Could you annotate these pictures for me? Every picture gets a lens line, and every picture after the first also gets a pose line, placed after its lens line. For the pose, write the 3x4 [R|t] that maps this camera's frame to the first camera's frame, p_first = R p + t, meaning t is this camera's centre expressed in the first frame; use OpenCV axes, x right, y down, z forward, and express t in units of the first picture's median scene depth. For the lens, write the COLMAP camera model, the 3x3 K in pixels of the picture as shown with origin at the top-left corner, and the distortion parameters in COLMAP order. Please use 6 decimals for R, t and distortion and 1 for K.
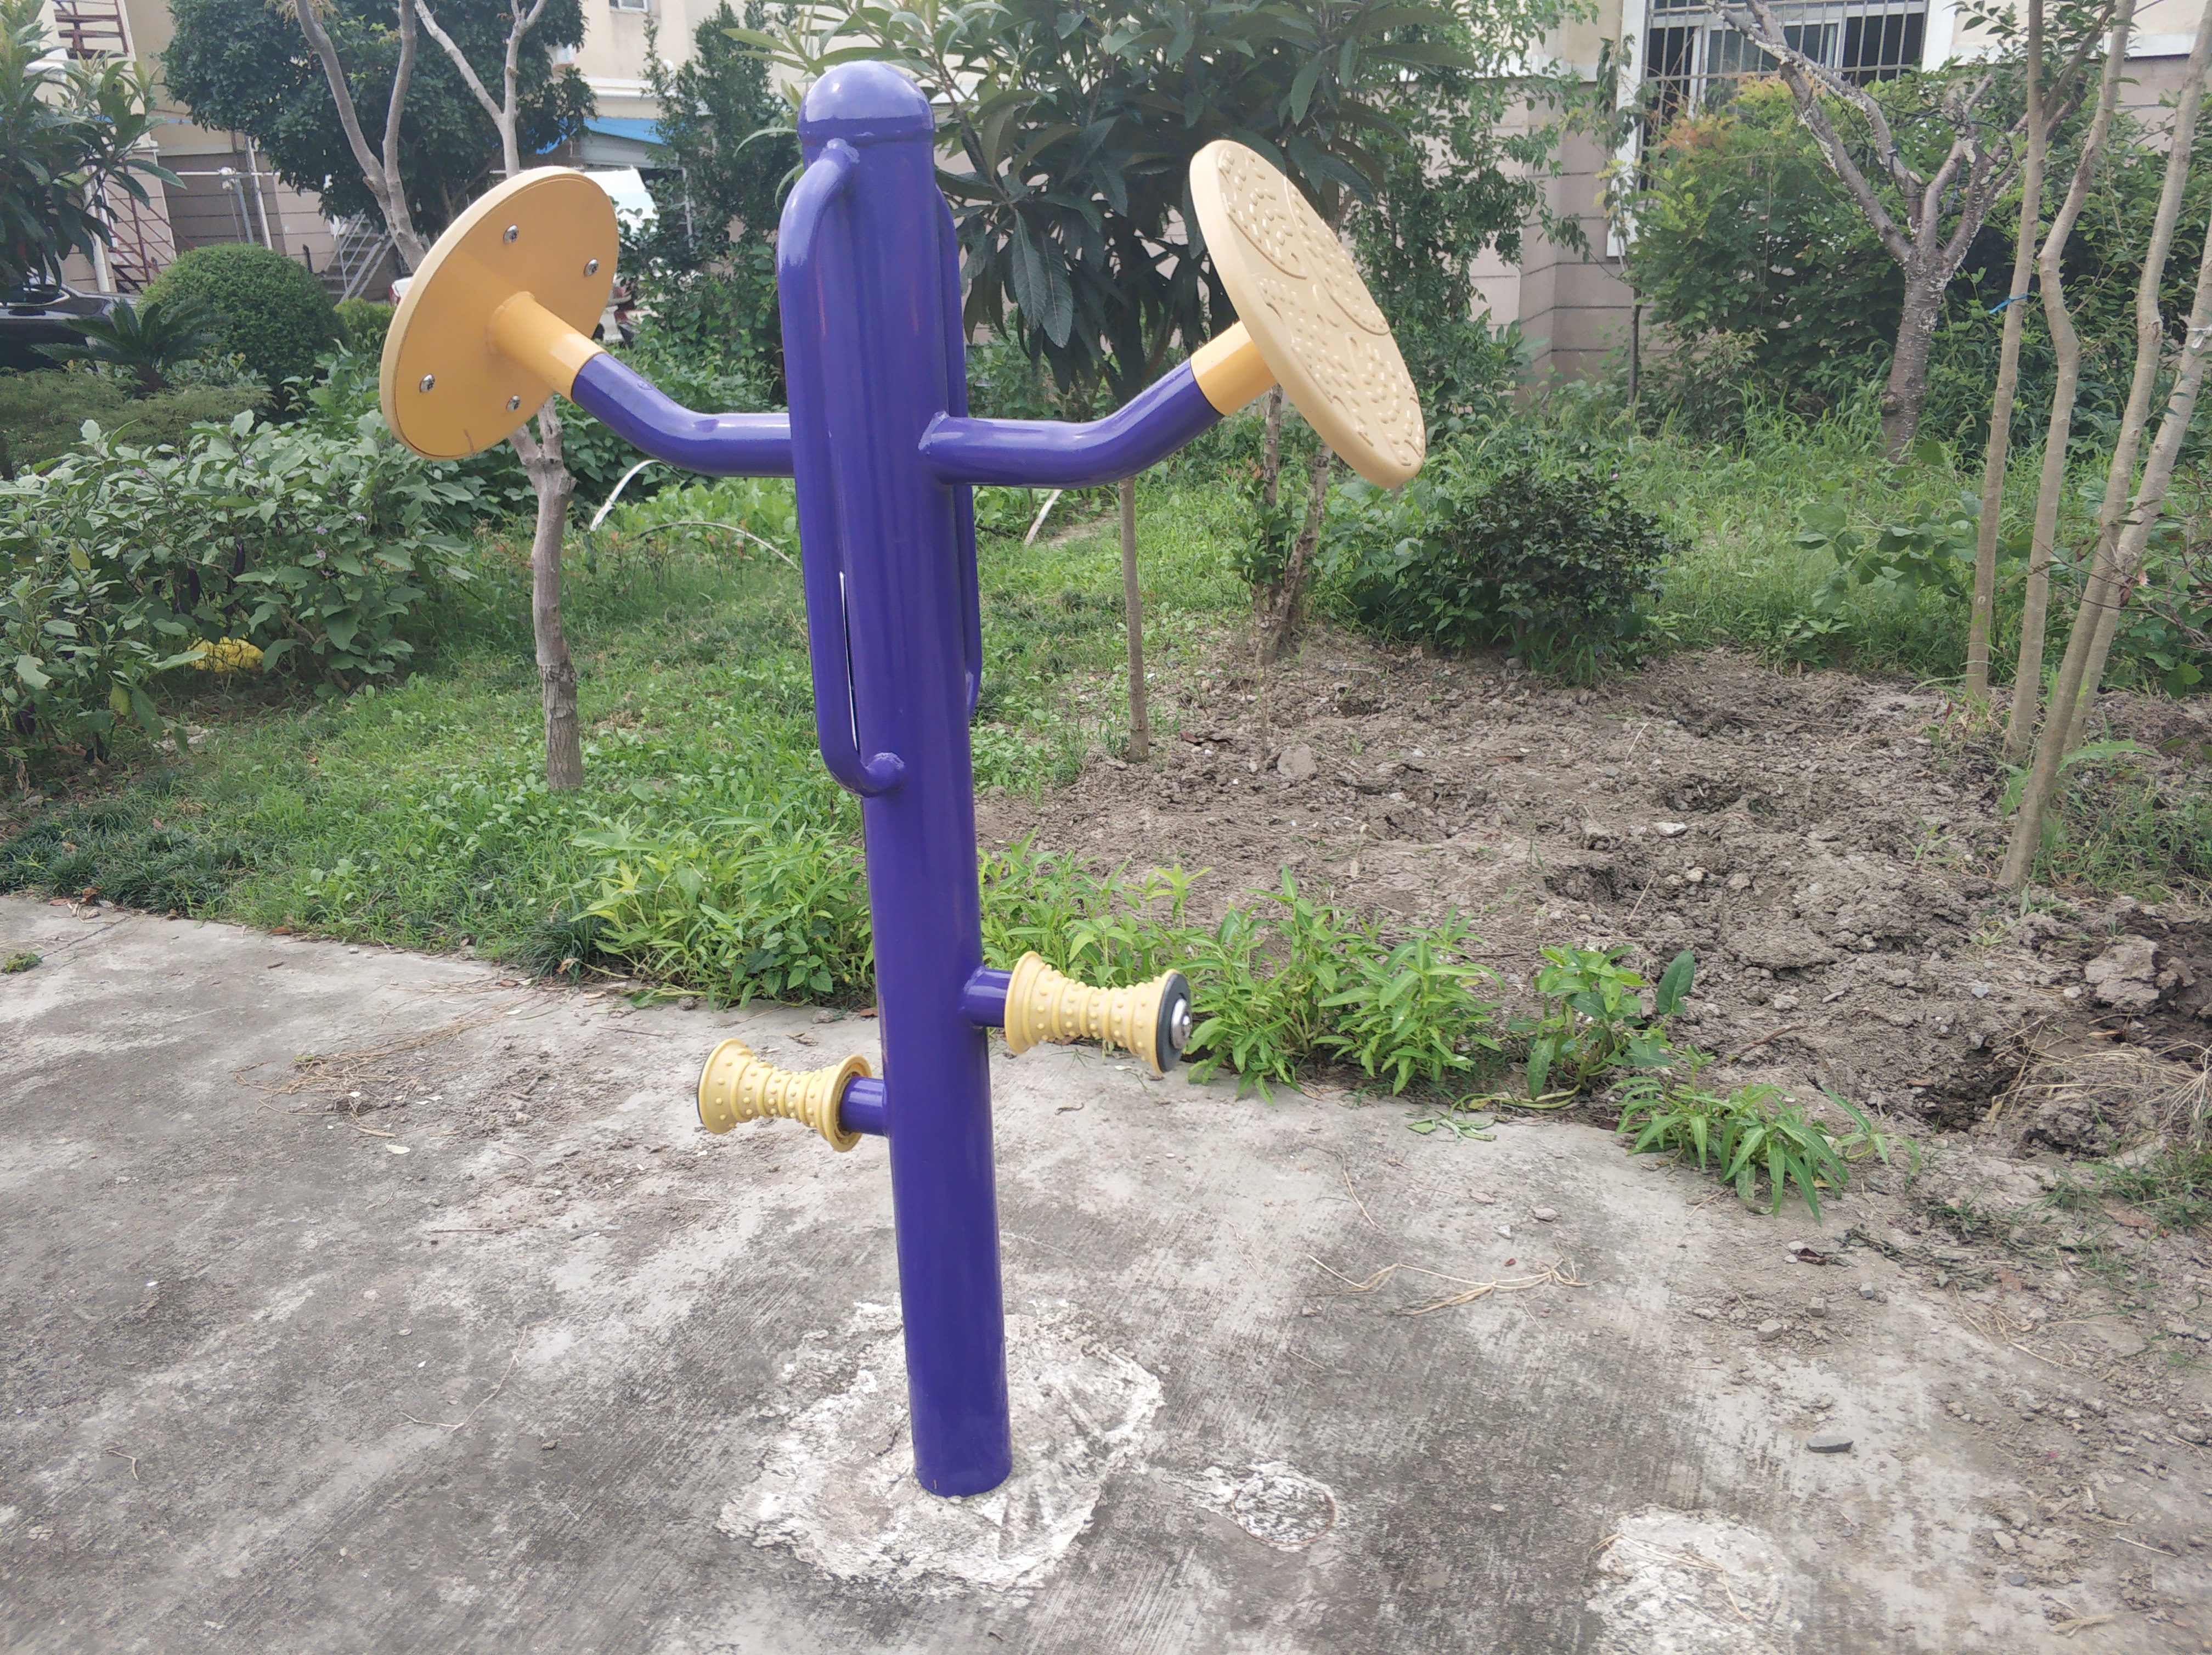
lens RADIAL K [[1732.7, 0, 1109.5], [0, 1732.7, 823.3], [0, 0, 1]] dist [-0.006547, -0.006401]
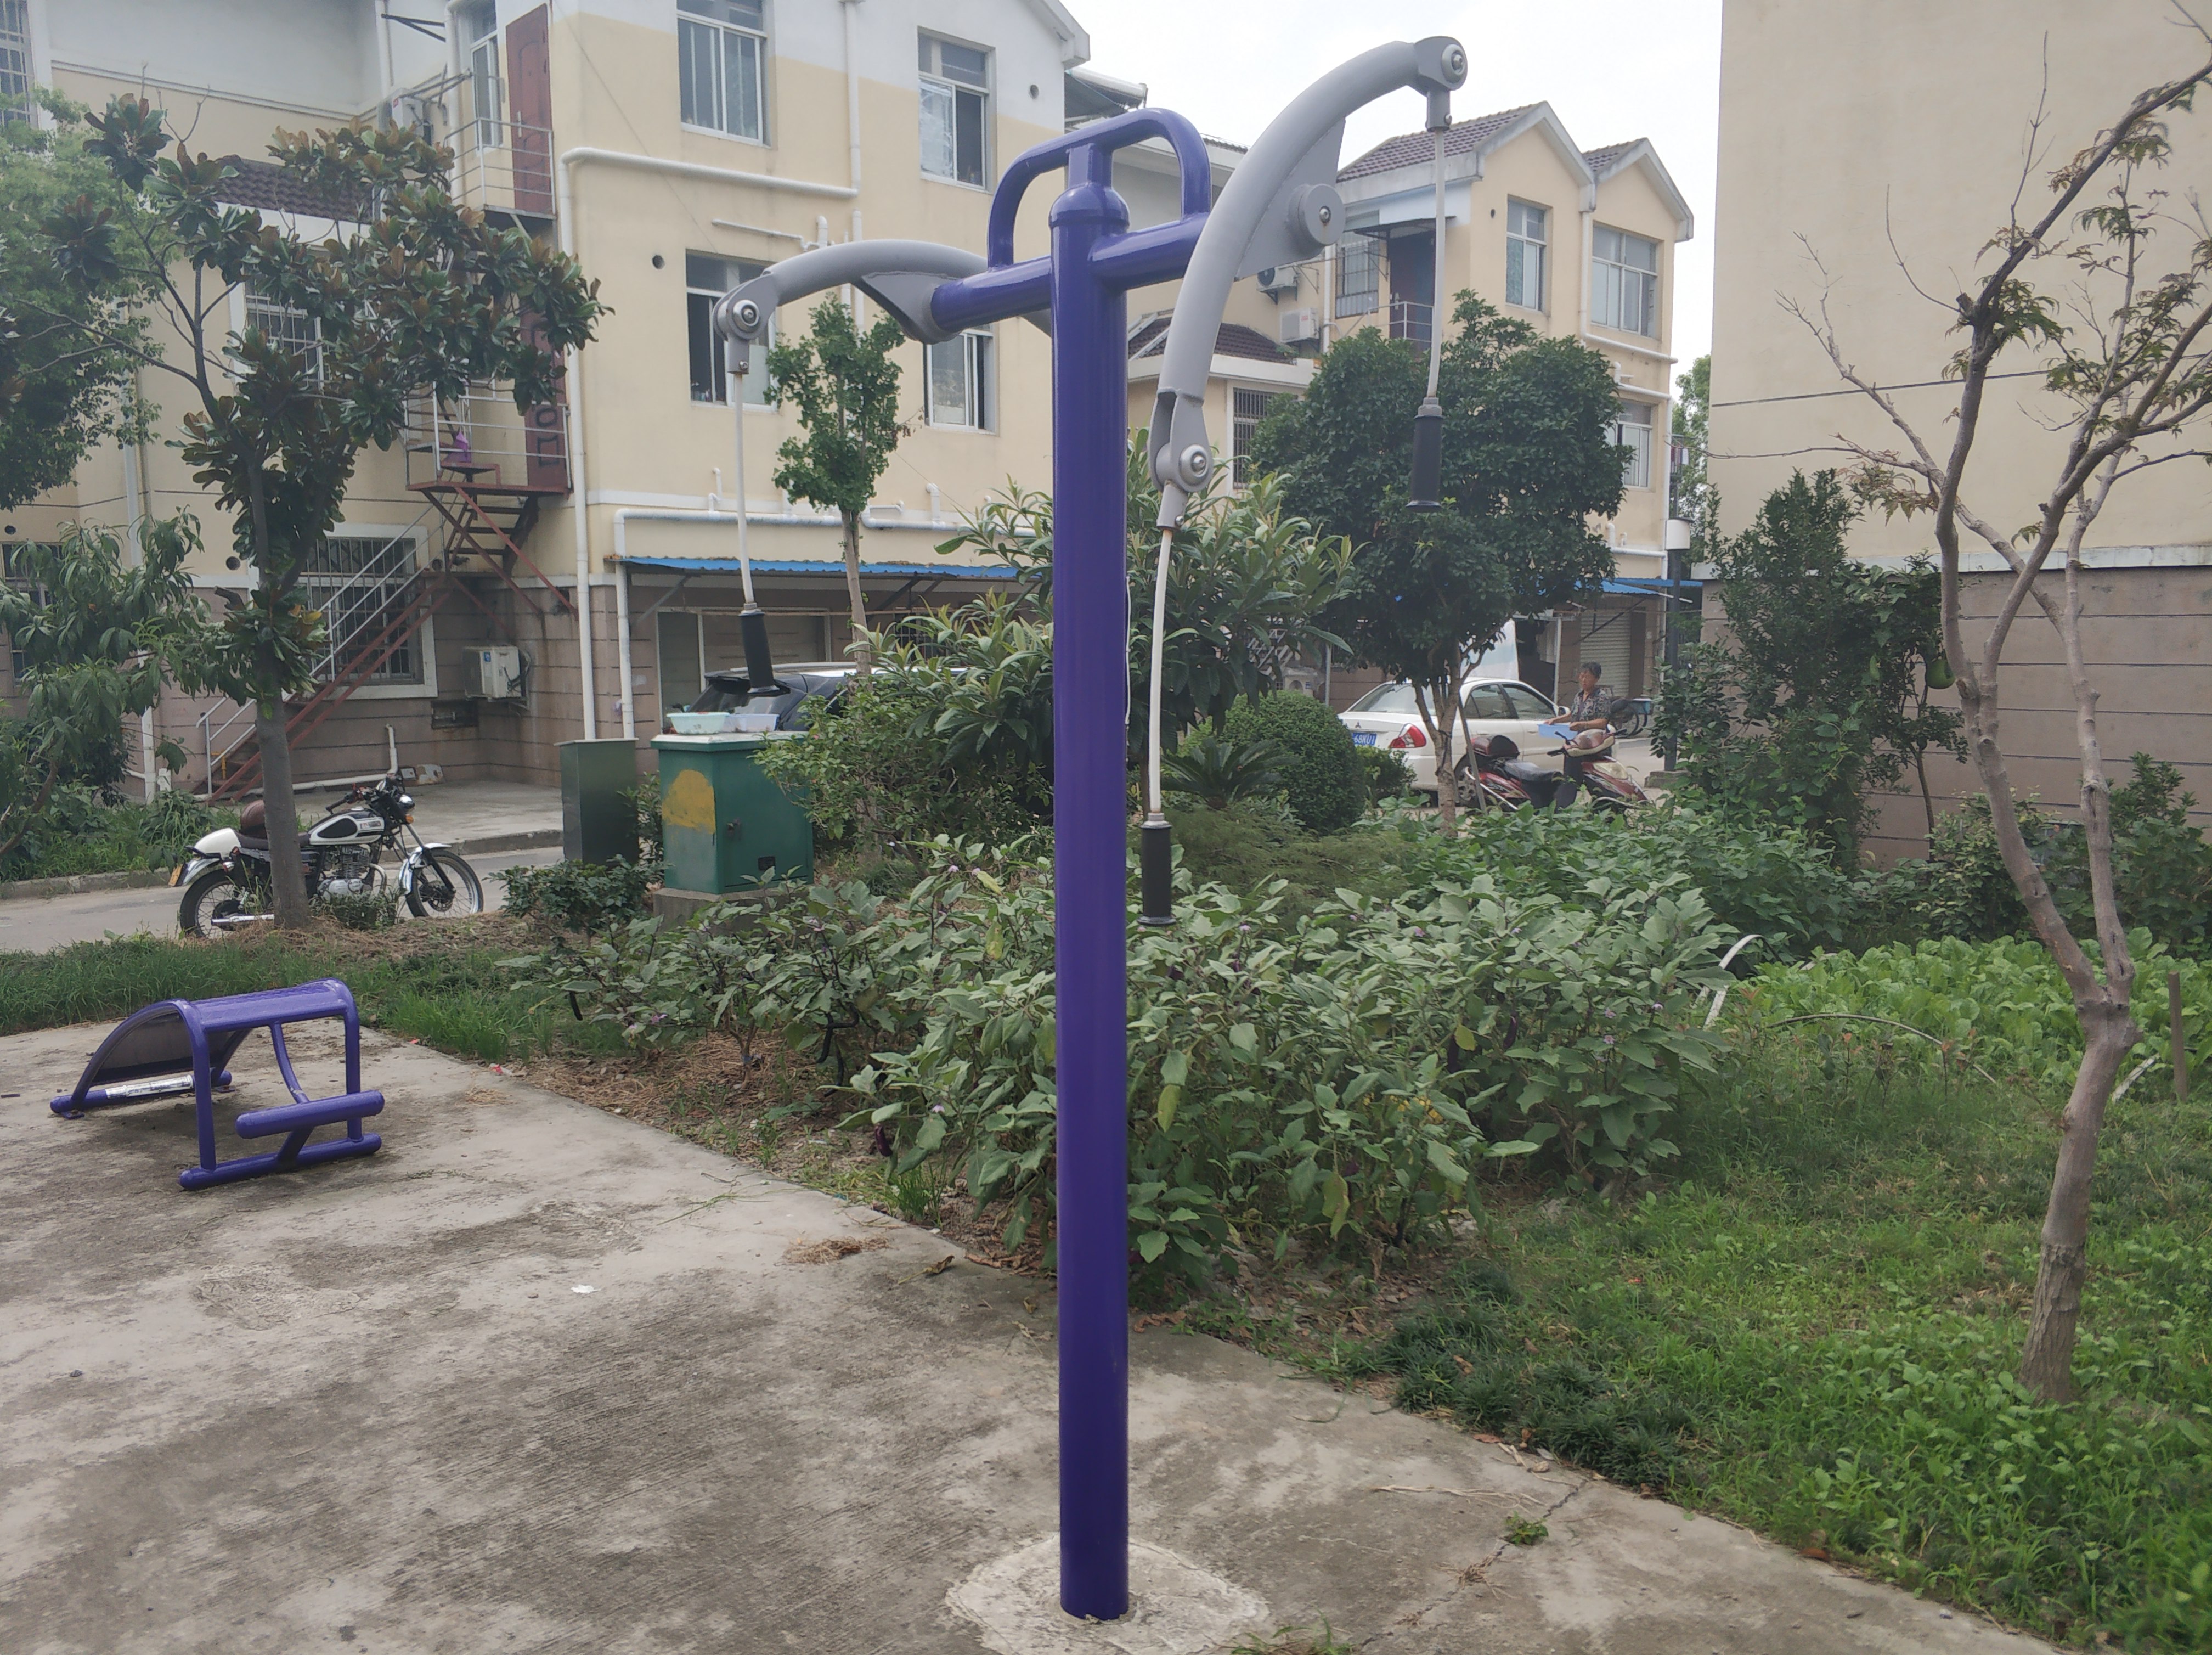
lens RADIAL K [[1732.7, 0, 1101.2], [0, 1732.7, 830.1], [0, 0, 1]] dist [-0.006547, -0.006401]
pose [[0.907761, 0.073418, -0.413014, -0.326657], [-0.168171, 0.965675, -0.197963, -0.034329], [0.384303, 0.249160, 0.888949, 0.041783]]
